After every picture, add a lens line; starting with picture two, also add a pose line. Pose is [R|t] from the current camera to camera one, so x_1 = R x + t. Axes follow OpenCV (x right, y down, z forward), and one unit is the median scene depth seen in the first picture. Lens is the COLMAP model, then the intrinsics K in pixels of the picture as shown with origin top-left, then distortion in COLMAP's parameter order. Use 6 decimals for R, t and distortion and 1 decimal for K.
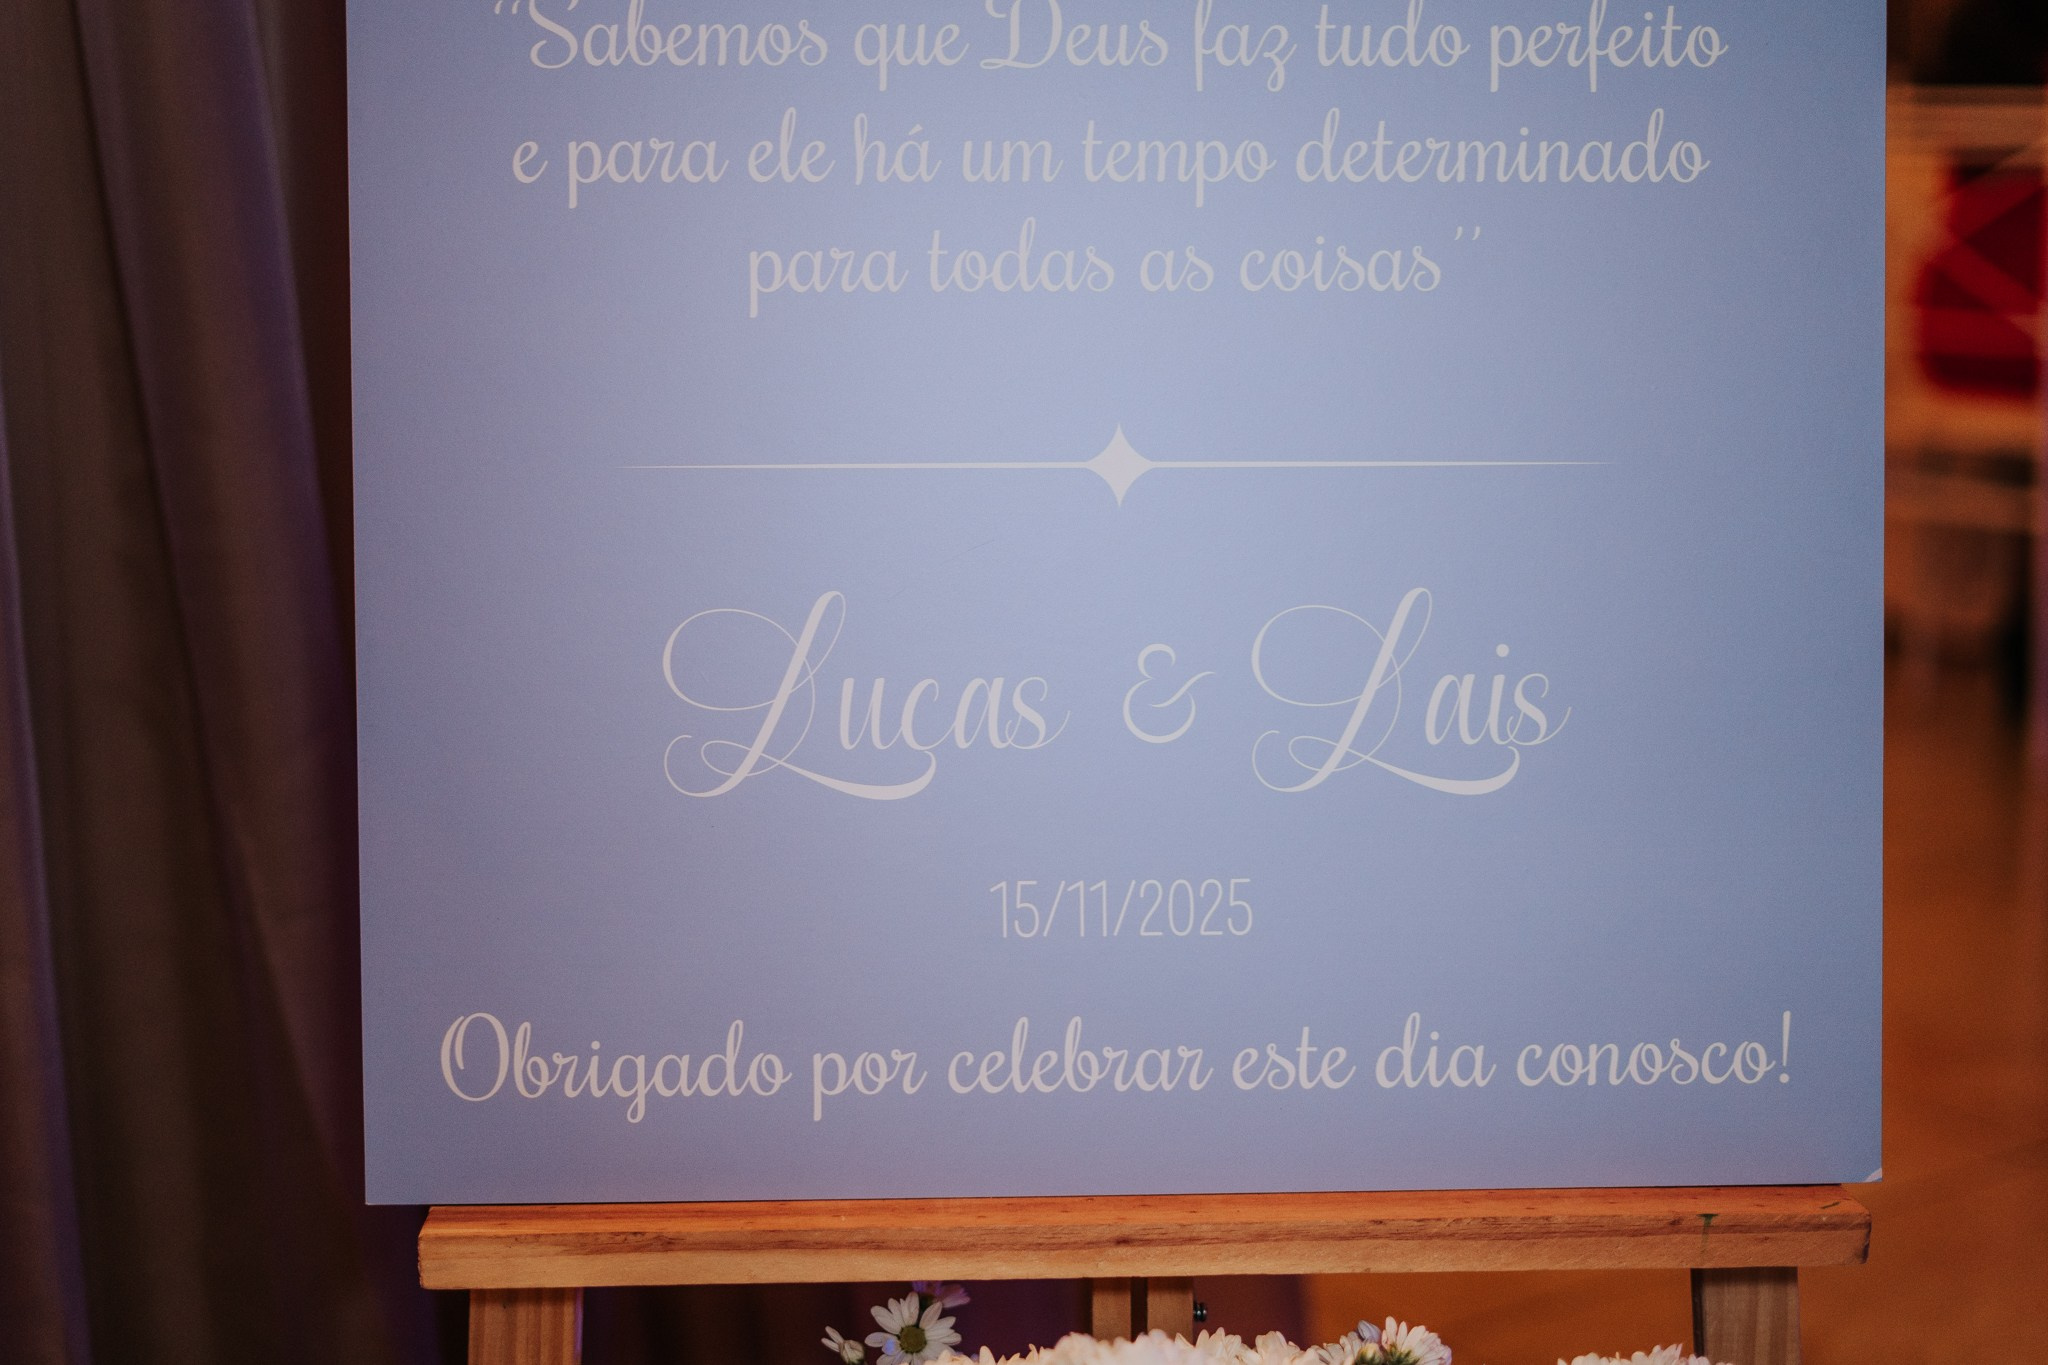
lens RADIAL K [[3197.6, 0, 1024.0], [0, 3197.6, 682.5], [0, 0, 1]] dist [-0.043640, 0.119599]
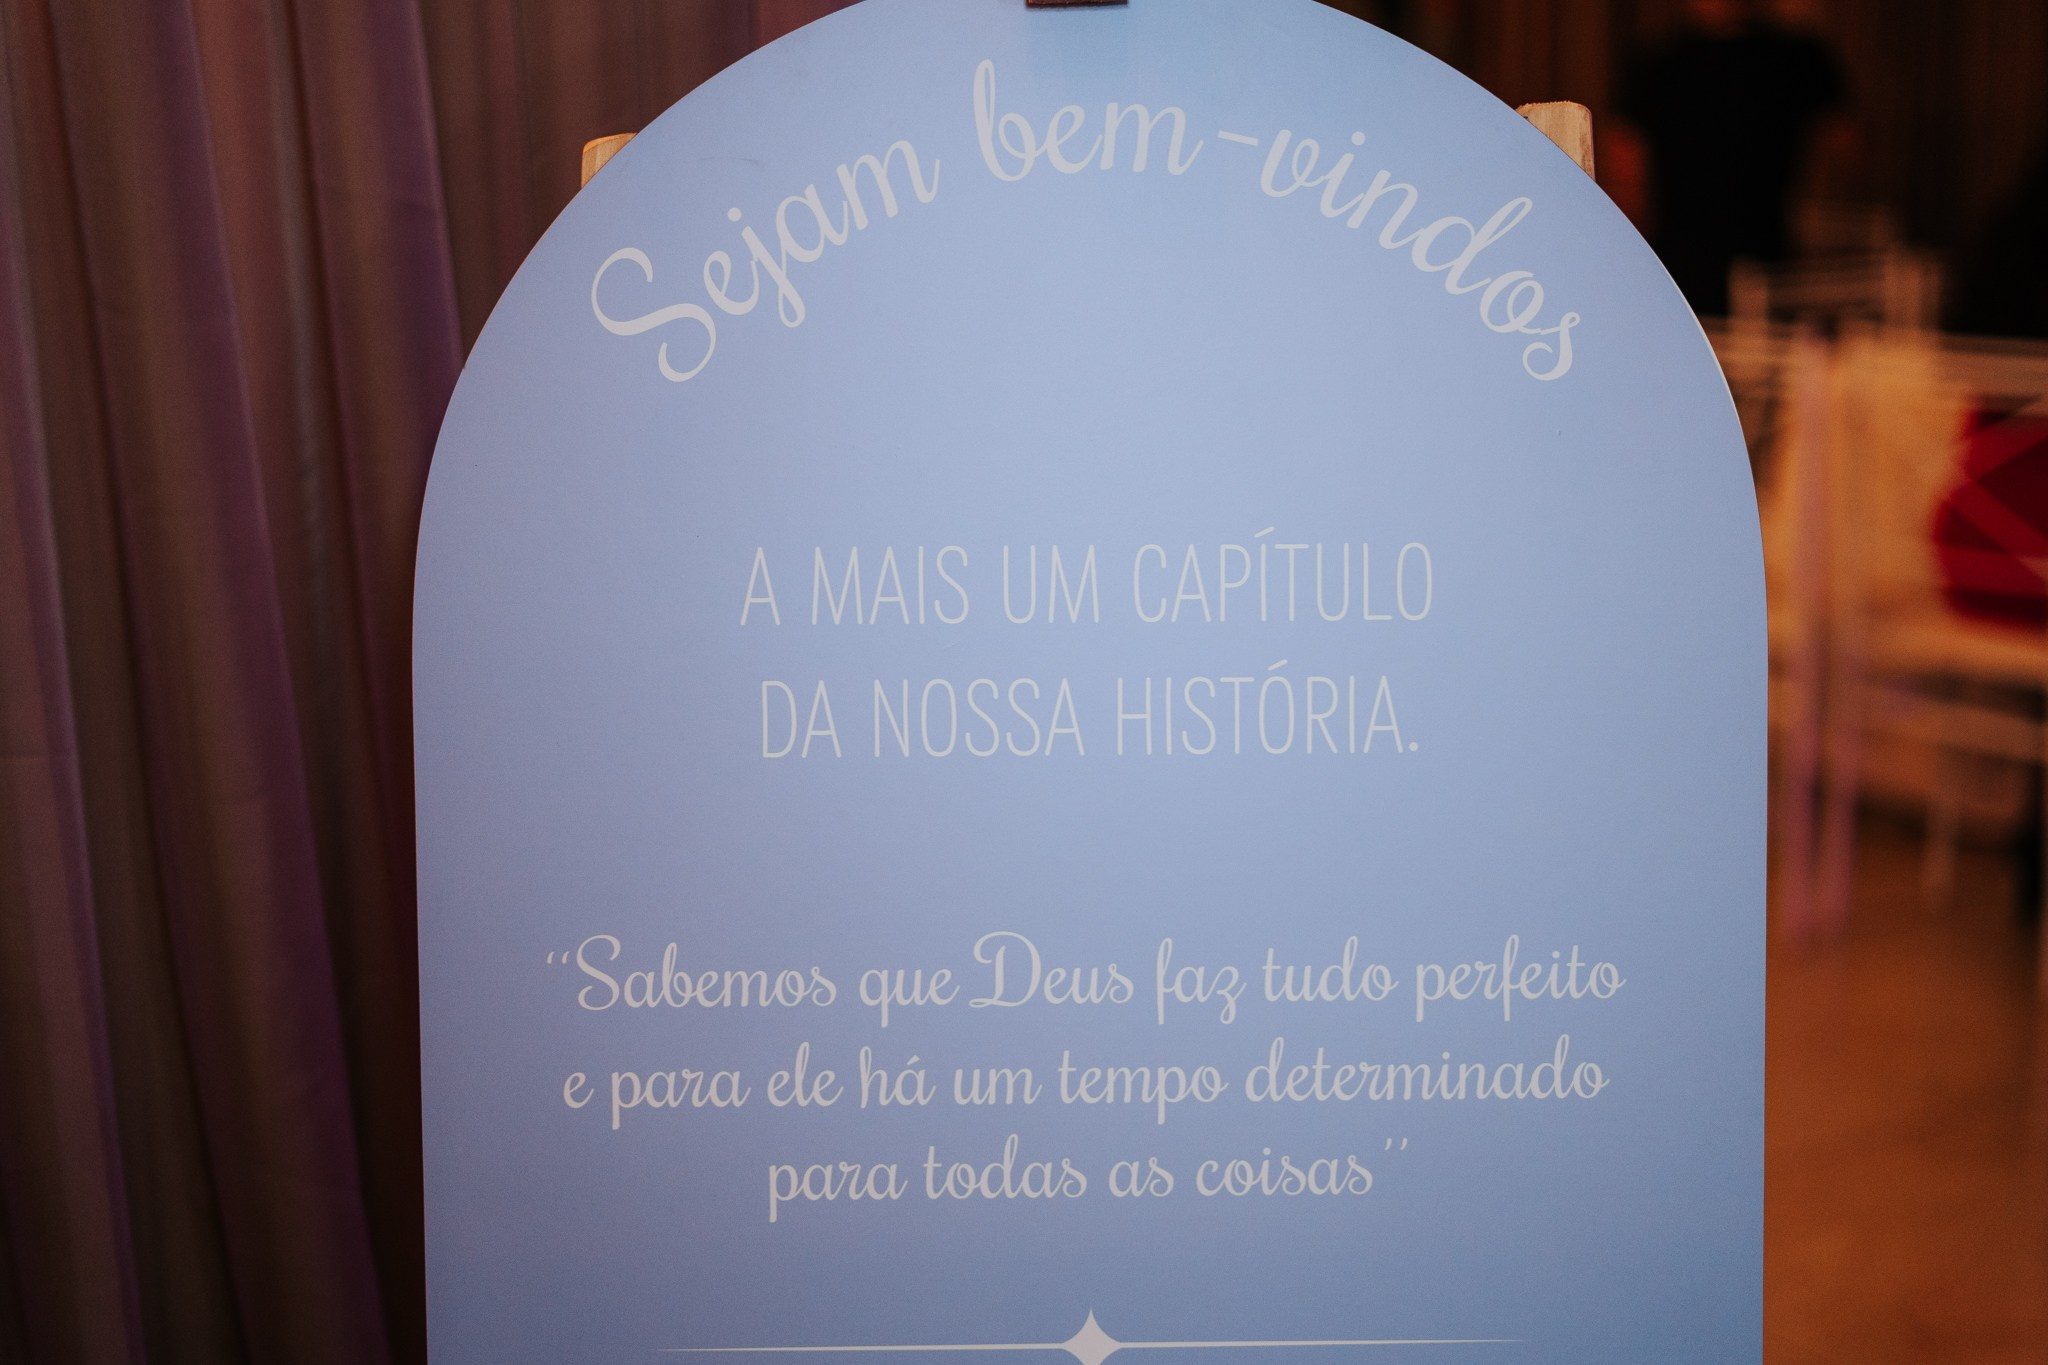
lens RADIAL K [[3197.6, 0, 1024.0], [0, 3197.6, 682.5], [0, 0, 1]] dist [-0.043640, 0.119599]
pose [[0.999723, -0.000402, -0.023553, 0.032866], [0.000817, 0.999845, 0.017585, -0.327789], [0.023542, -0.017599, 0.999568, -0.144403]]
